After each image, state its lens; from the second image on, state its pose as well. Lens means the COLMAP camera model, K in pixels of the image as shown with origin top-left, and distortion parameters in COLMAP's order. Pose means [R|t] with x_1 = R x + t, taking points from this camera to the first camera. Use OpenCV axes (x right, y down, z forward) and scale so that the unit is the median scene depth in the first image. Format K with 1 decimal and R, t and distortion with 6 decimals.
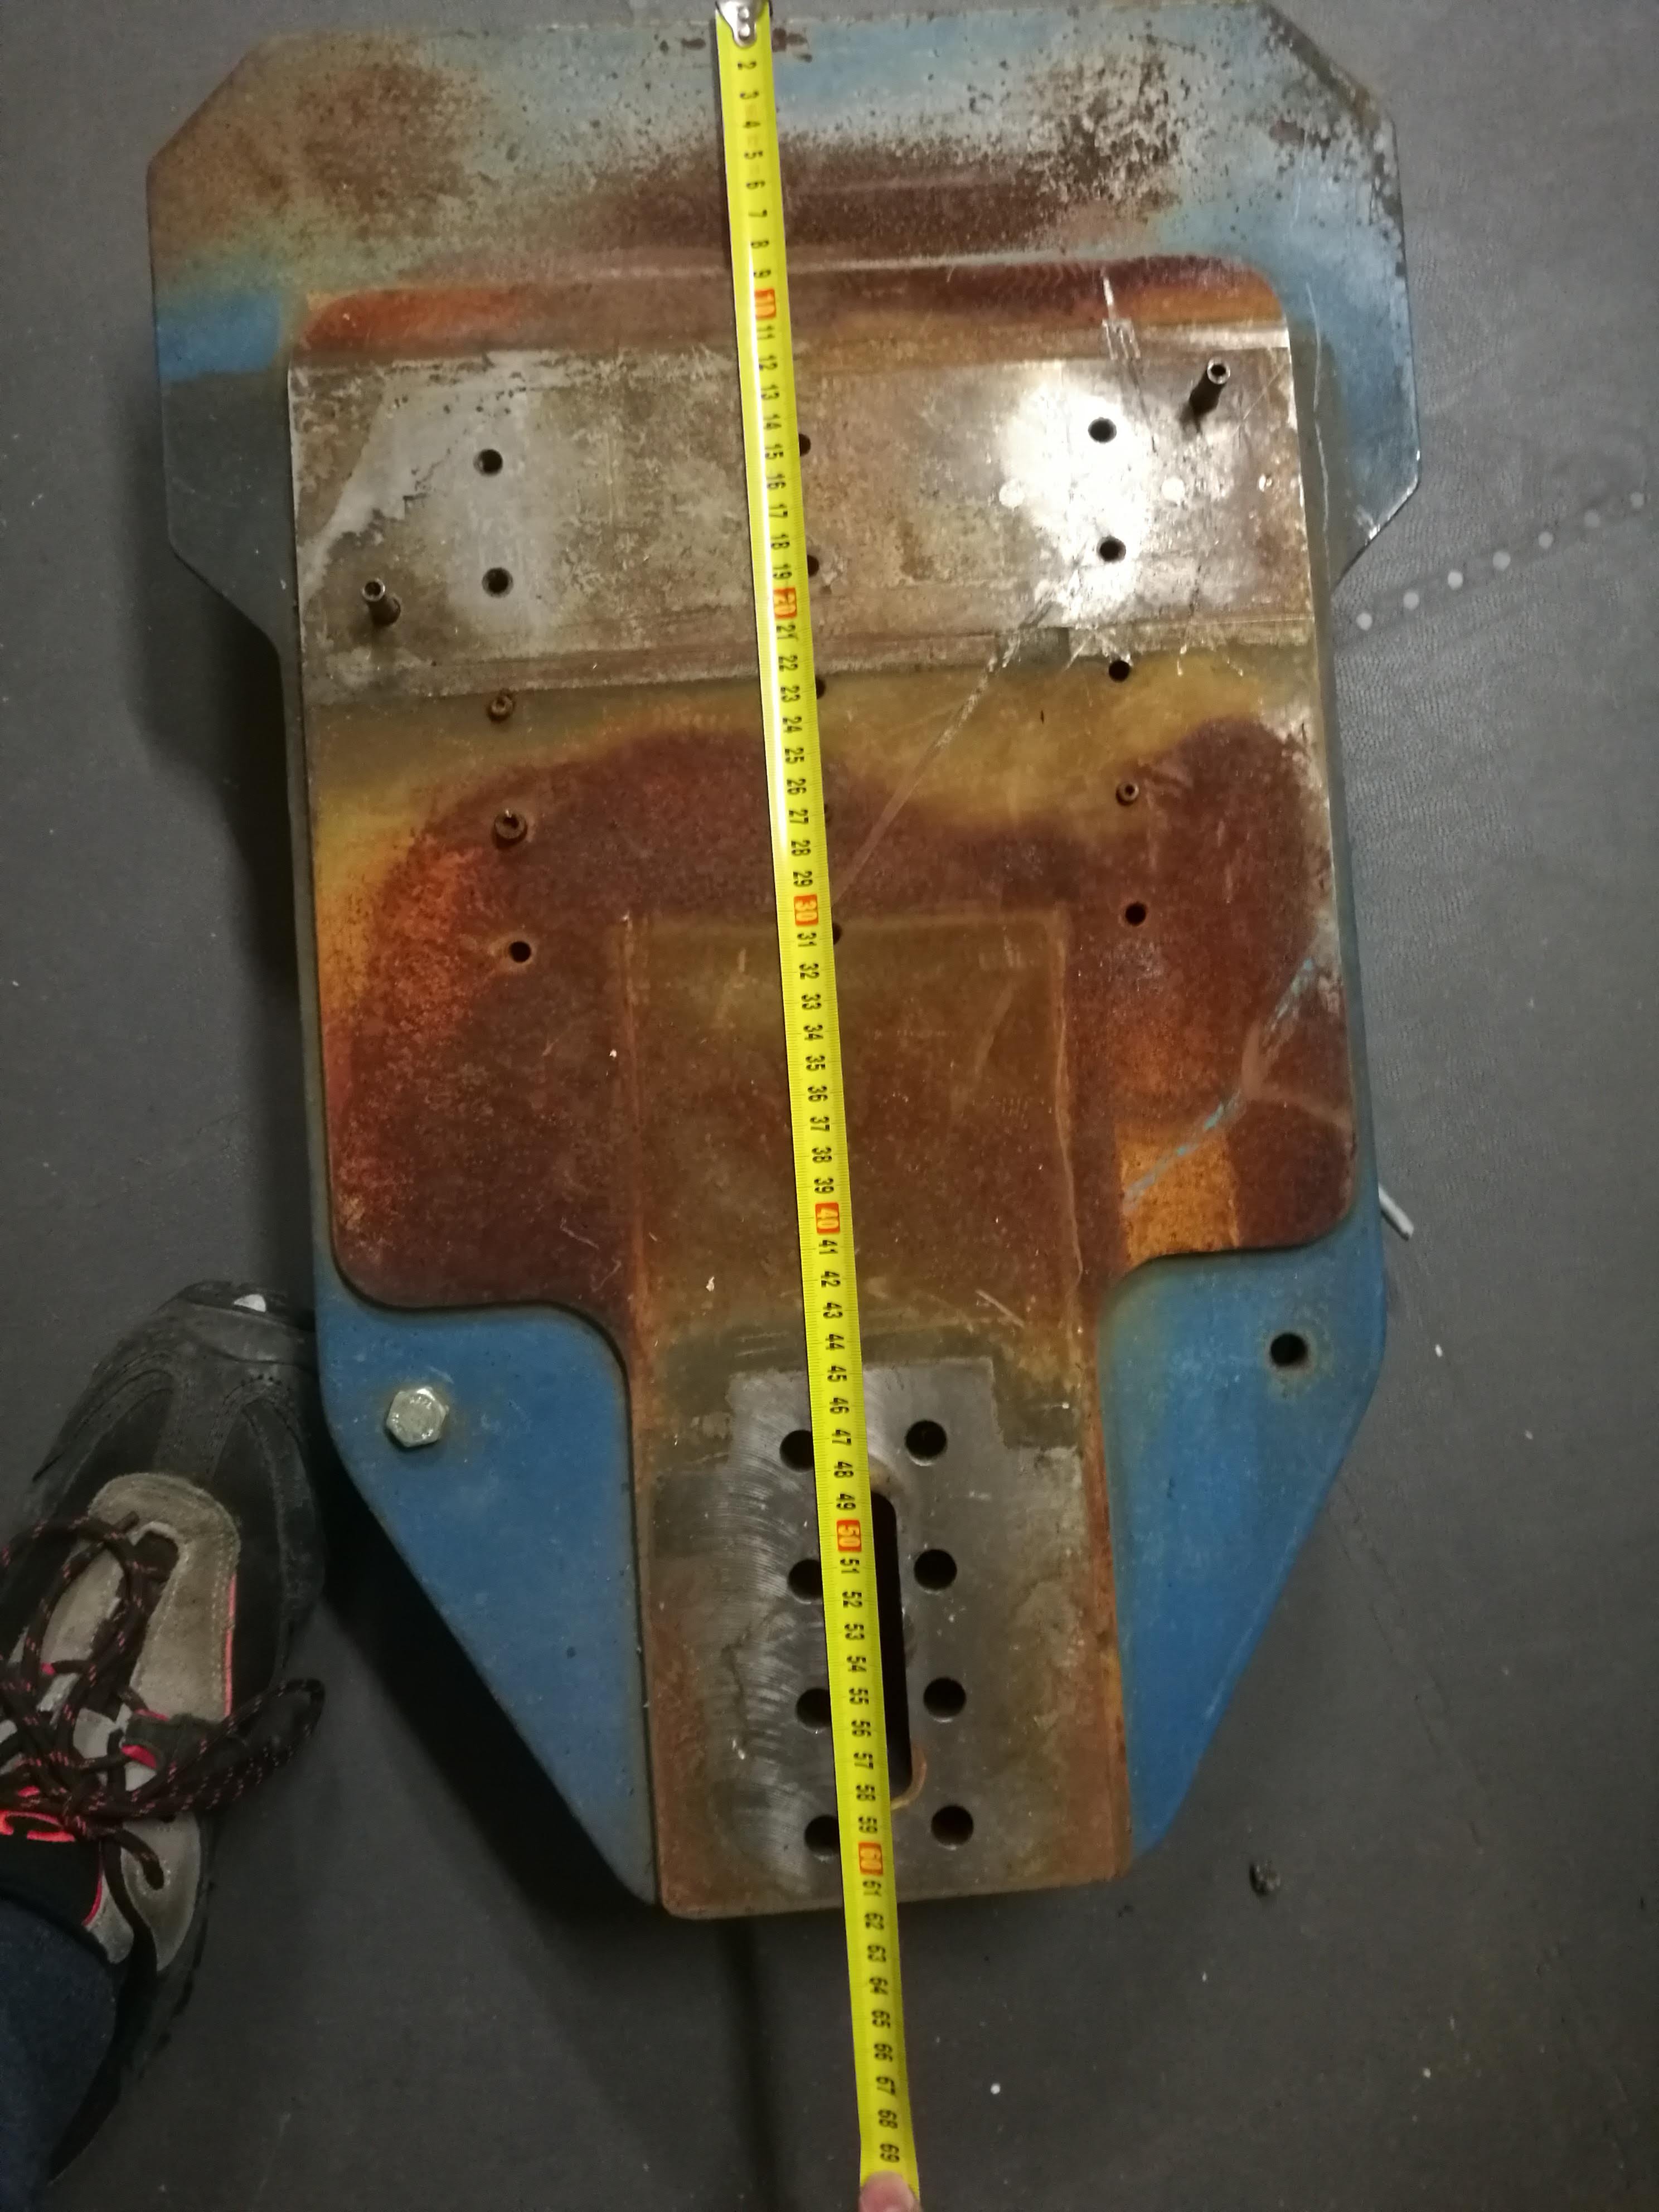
lens RADIAL K [[1744.4, 0, 844.5], [0, 1744.4, 1109.3], [0, 0, 1]] dist [-0.009938, 0.008917]
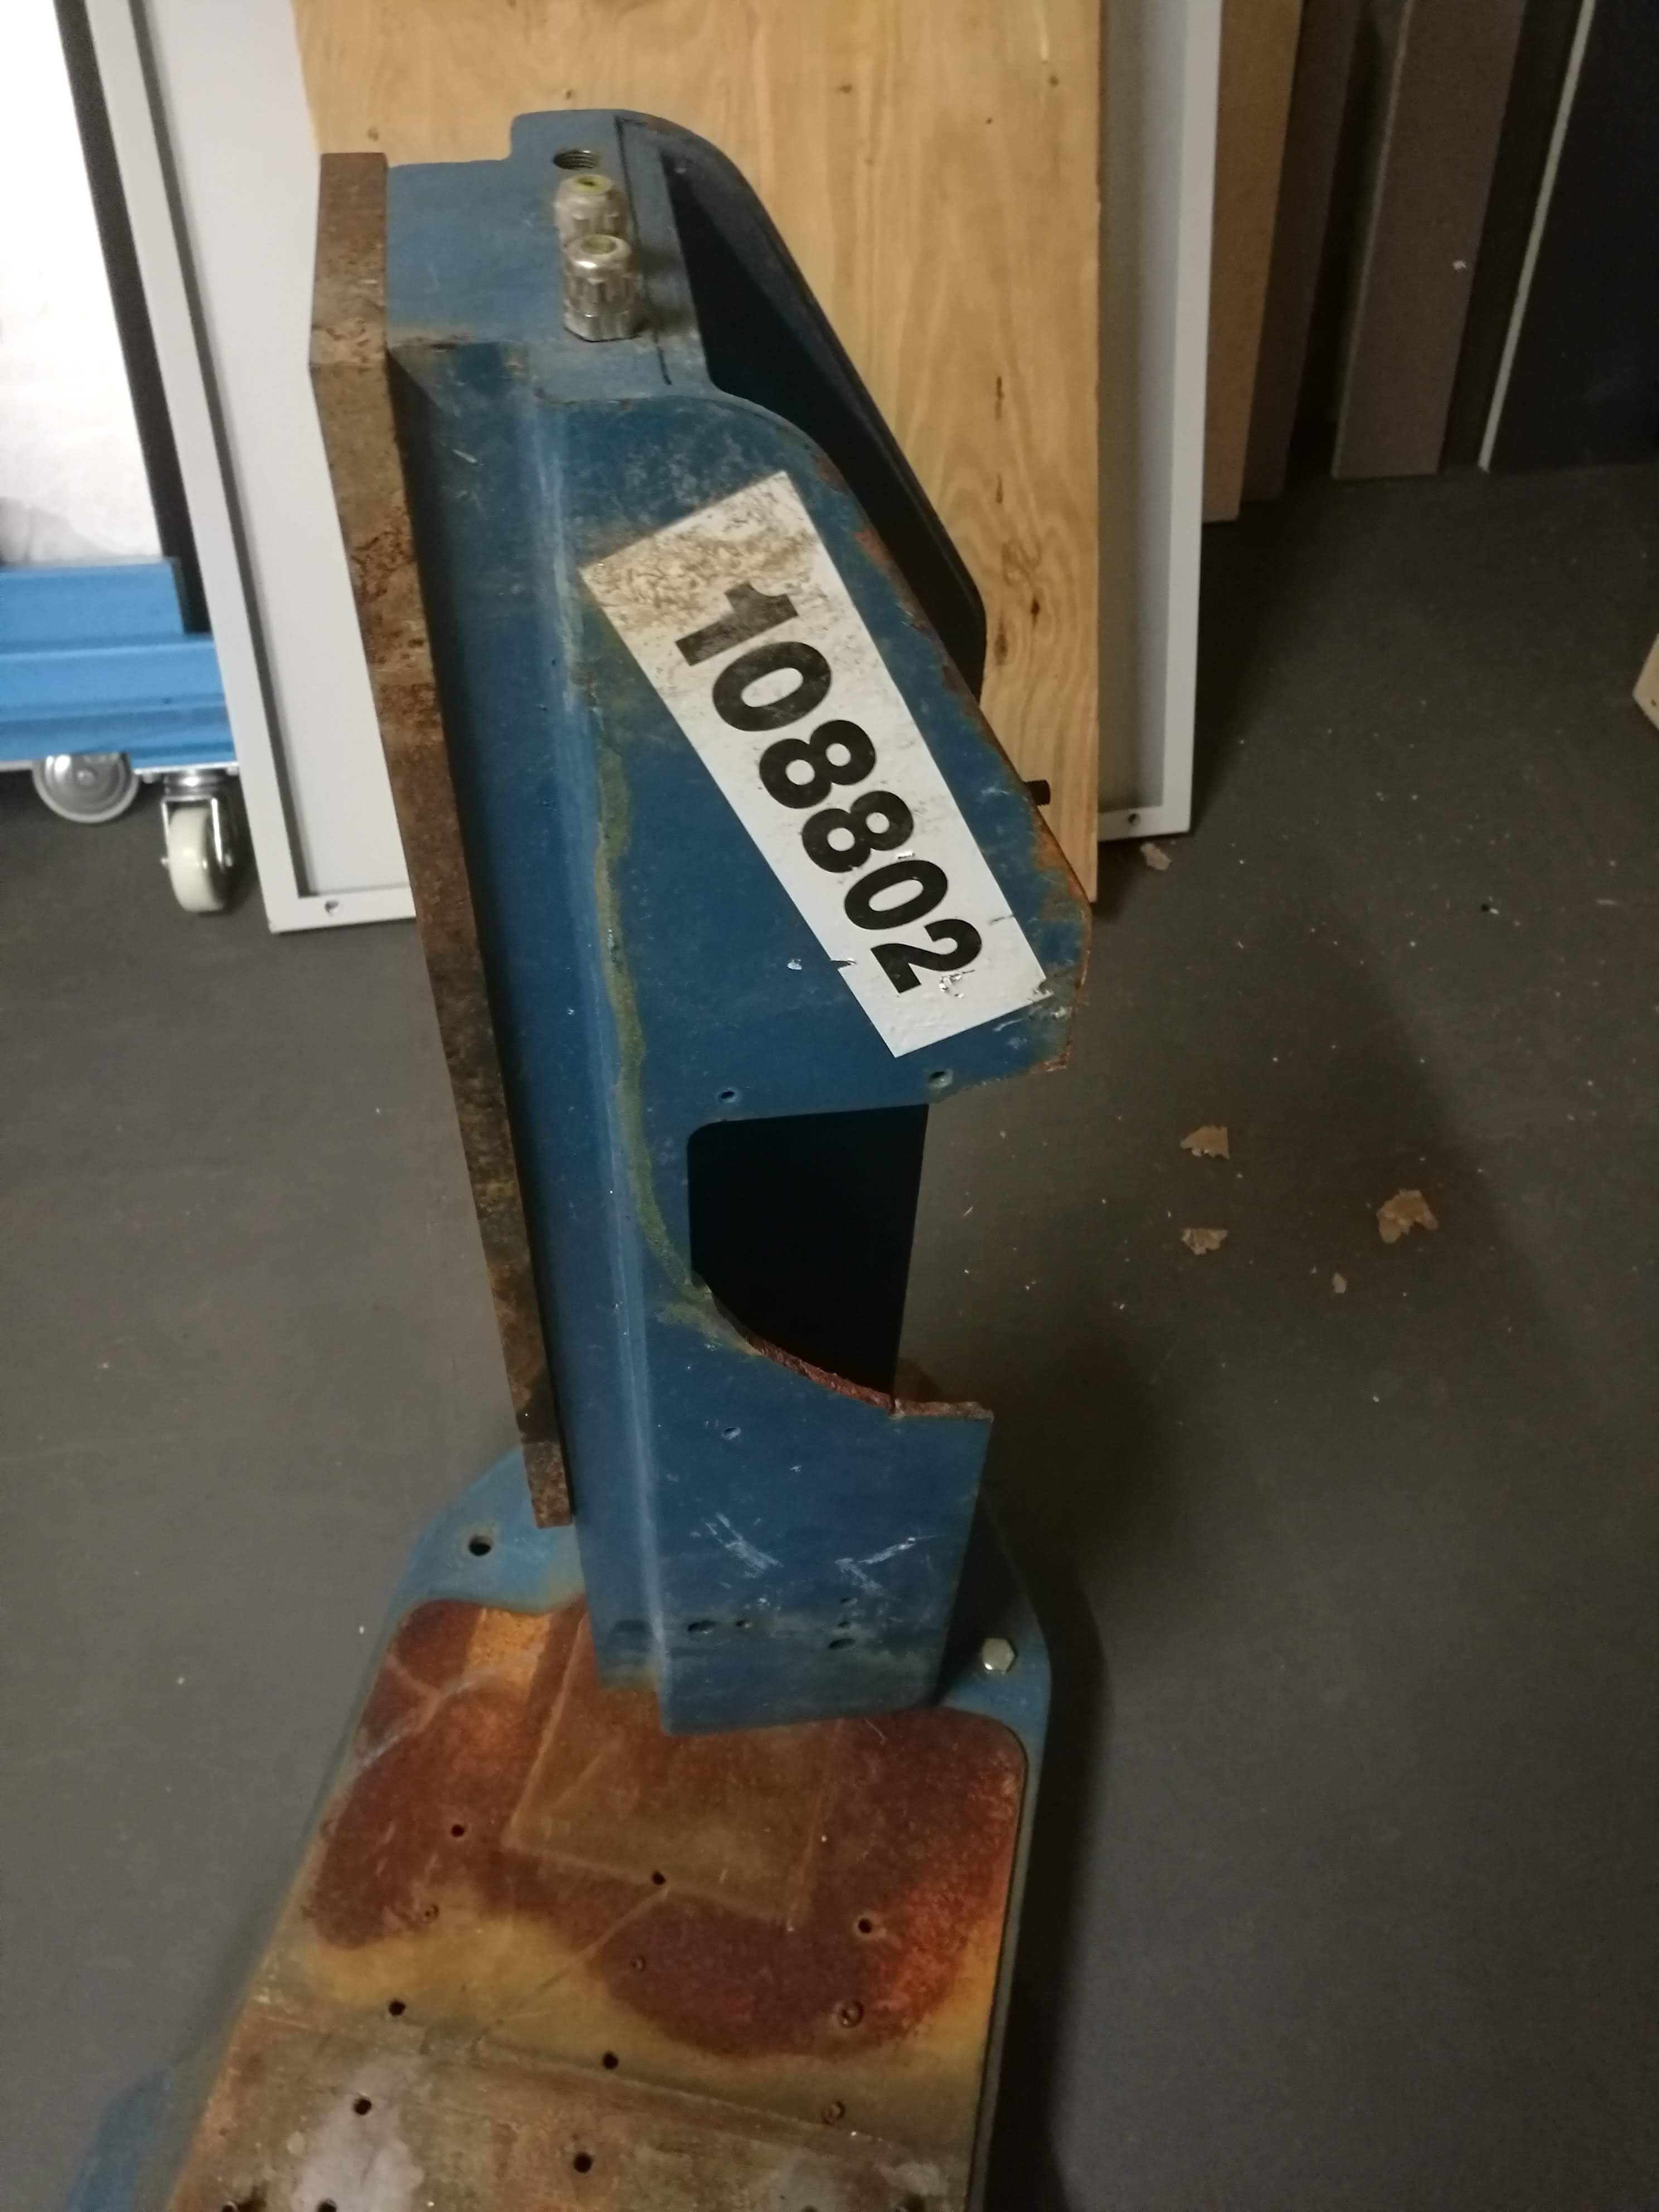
lens RADIAL K [[1744.4, 0, 814.8], [0, 1744.4, 1097.2], [0, 0, 1]] dist [-0.009938, 0.008917]
pose [[-0.957546, -0.259931, 0.124663, -0.144544], [0.275560, -0.698258, 0.660684, -0.570356], [-0.084685, 0.666988, 0.740241, -0.533731]]
